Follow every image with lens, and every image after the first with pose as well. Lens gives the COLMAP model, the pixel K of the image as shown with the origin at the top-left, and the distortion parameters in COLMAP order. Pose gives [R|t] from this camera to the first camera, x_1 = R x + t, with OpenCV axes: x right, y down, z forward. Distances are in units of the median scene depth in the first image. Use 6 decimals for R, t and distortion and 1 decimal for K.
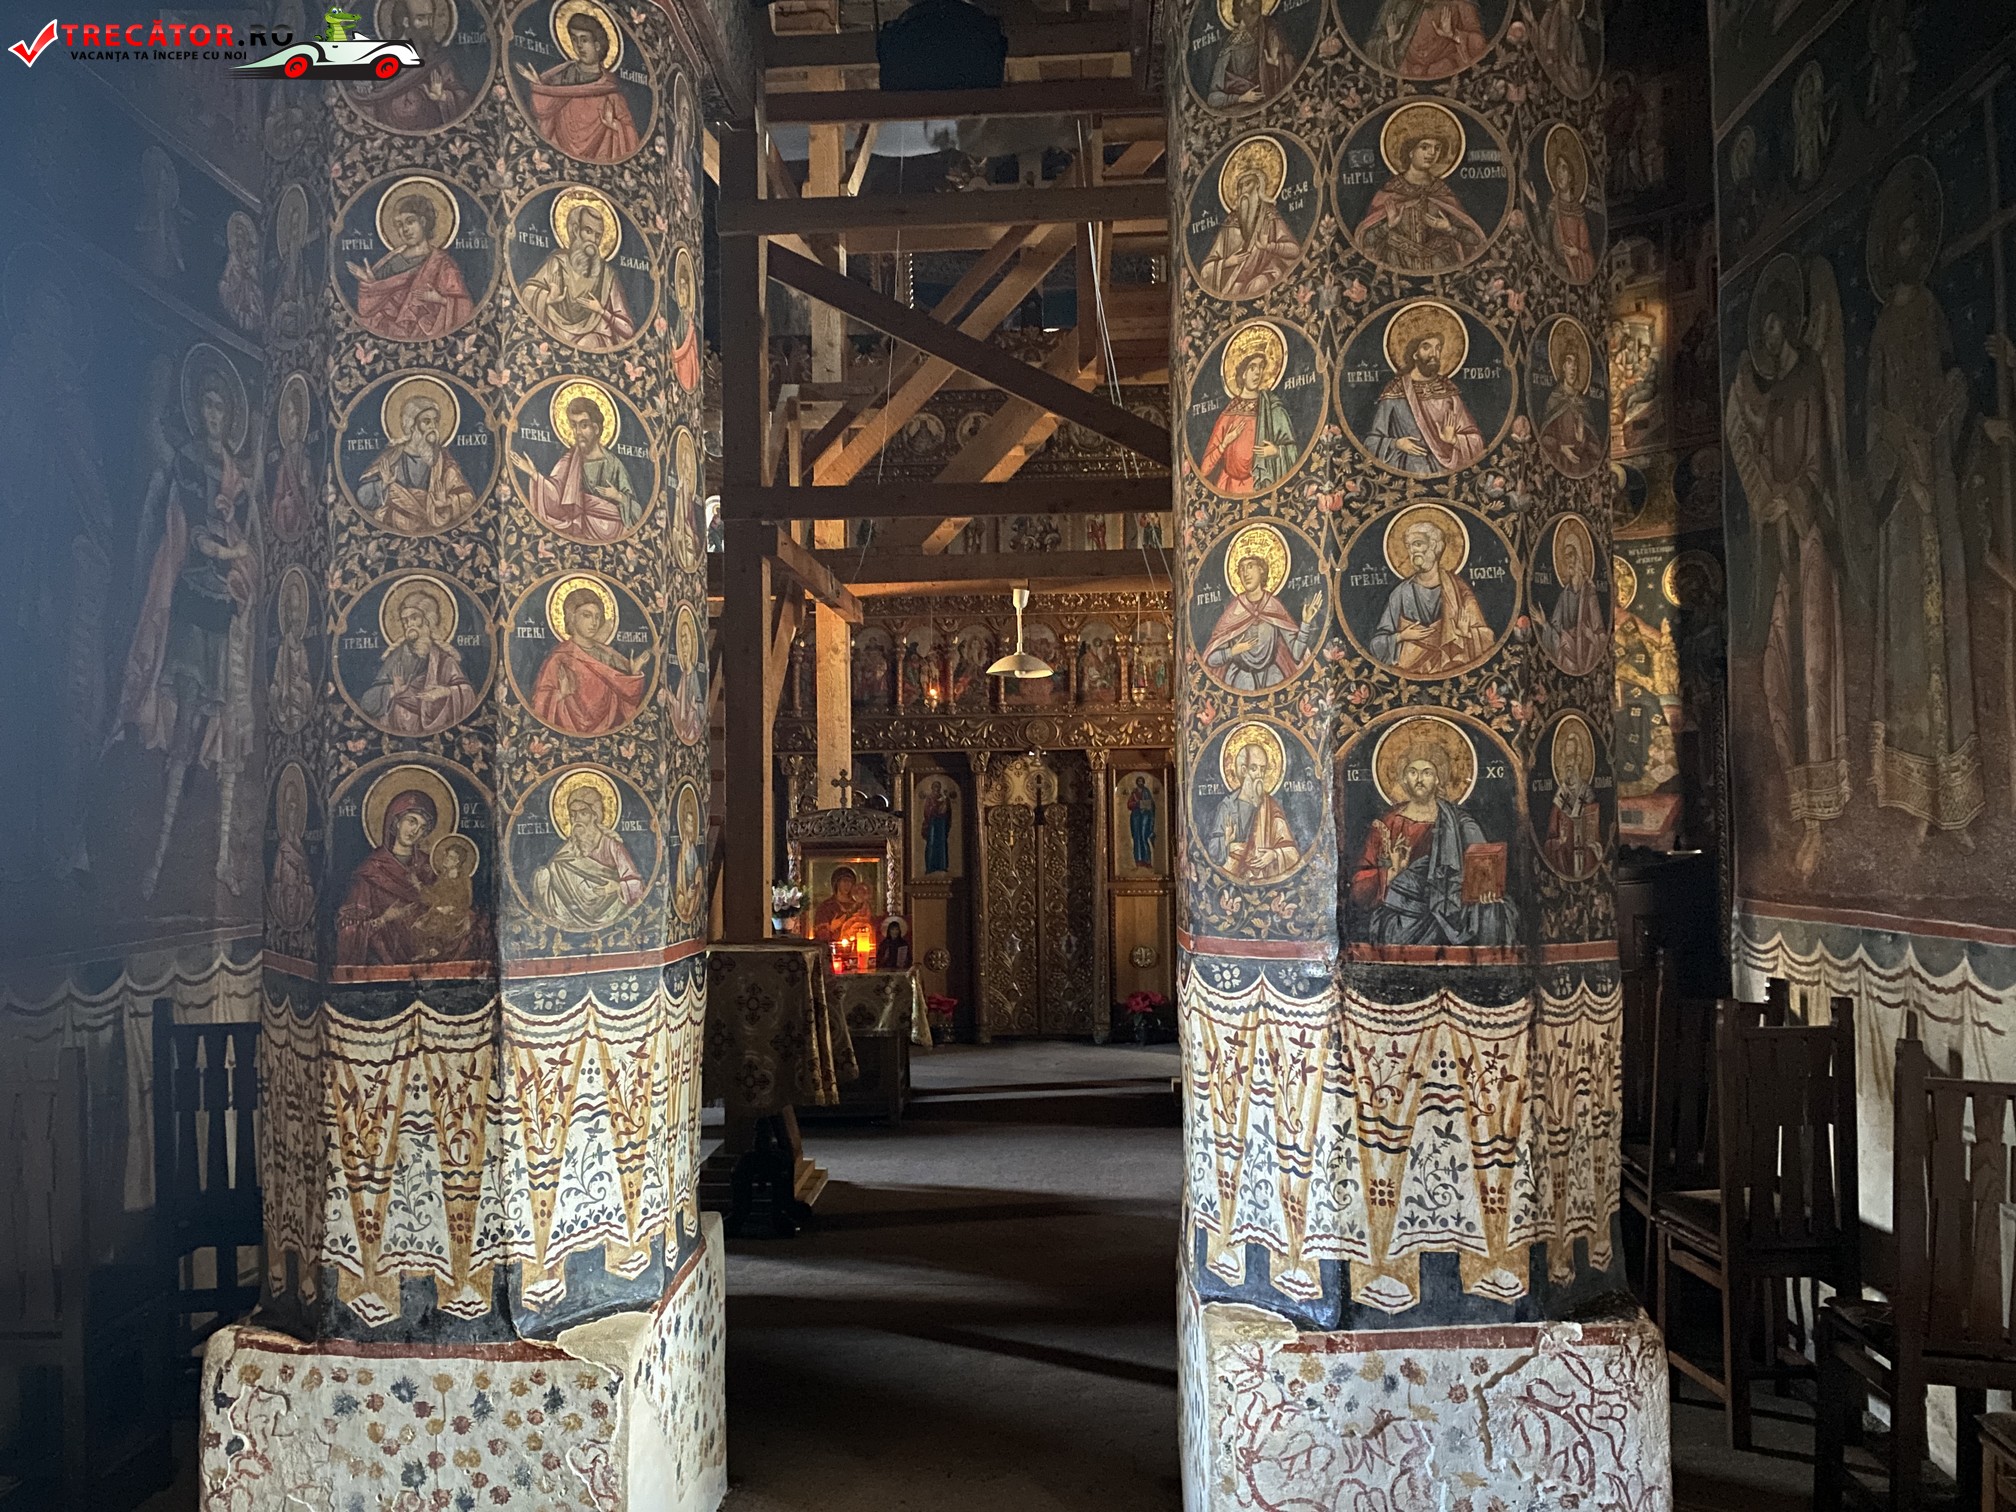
lens RADIAL K [[1575.3, 0, 1008.0], [0, 1575.3, 755.8], [0, 0, 1]] dist [0.031073, 0.063461]
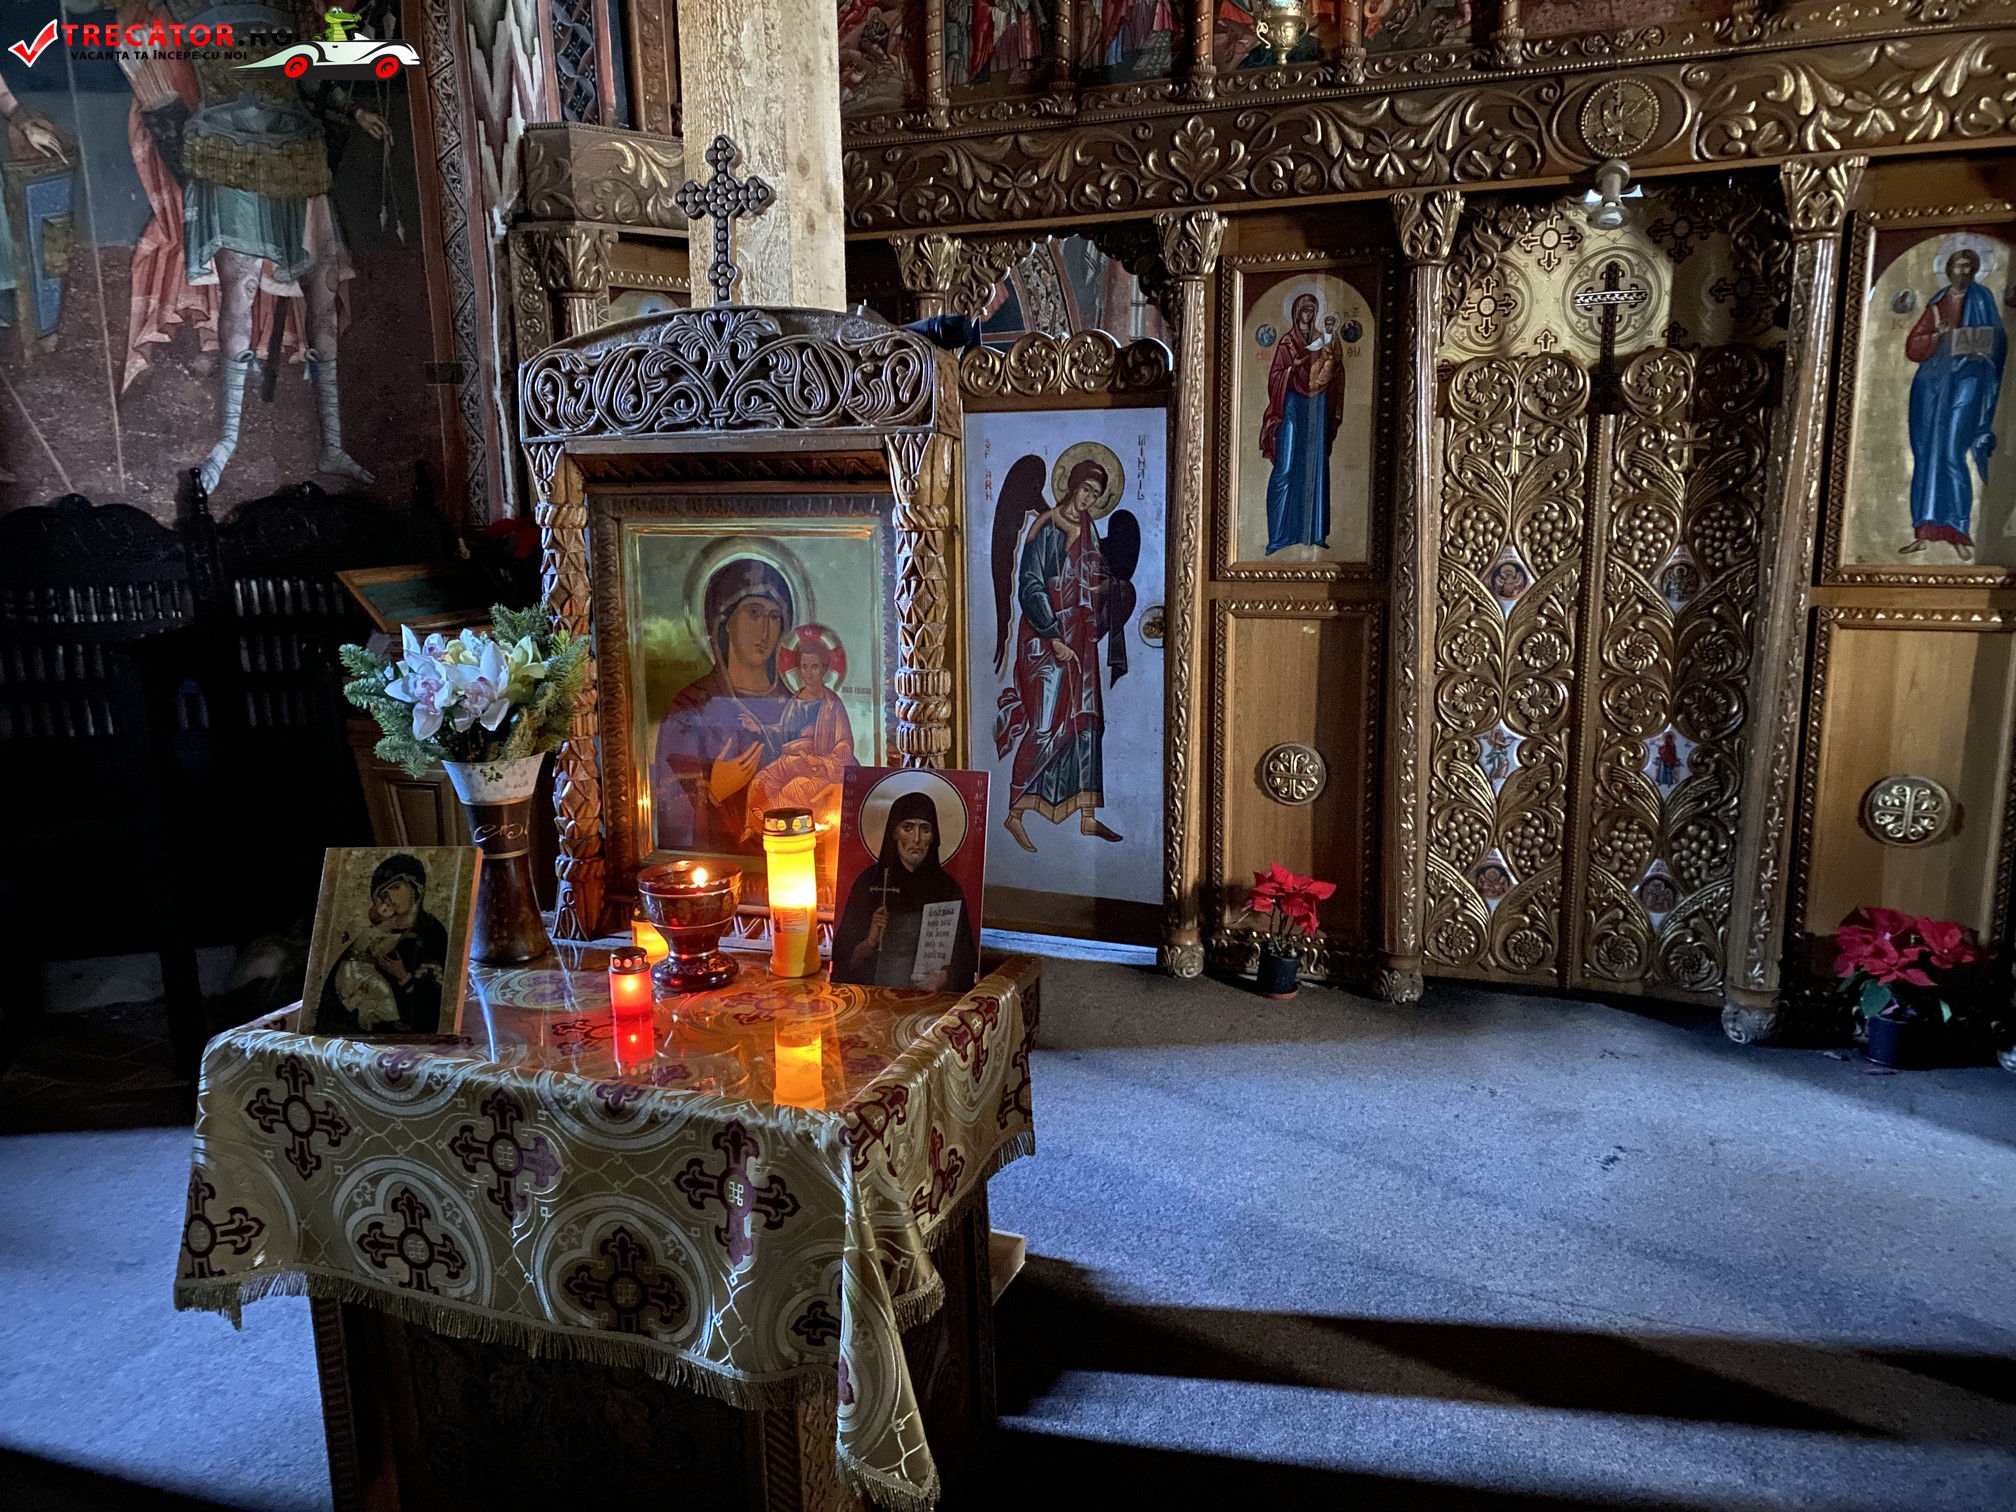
lens RADIAL K [[1575.3, 0, 1019.3], [0, 1575.3, 745.6], [0, 0, 1]] dist [0.031073, 0.063461]
pose [[0.945359, 0.063915, -0.319704, 0.014989], [0.010318, 0.974240, 0.225279, 0.035182], [0.325867, -0.216268, 0.920347, 0.625772]]
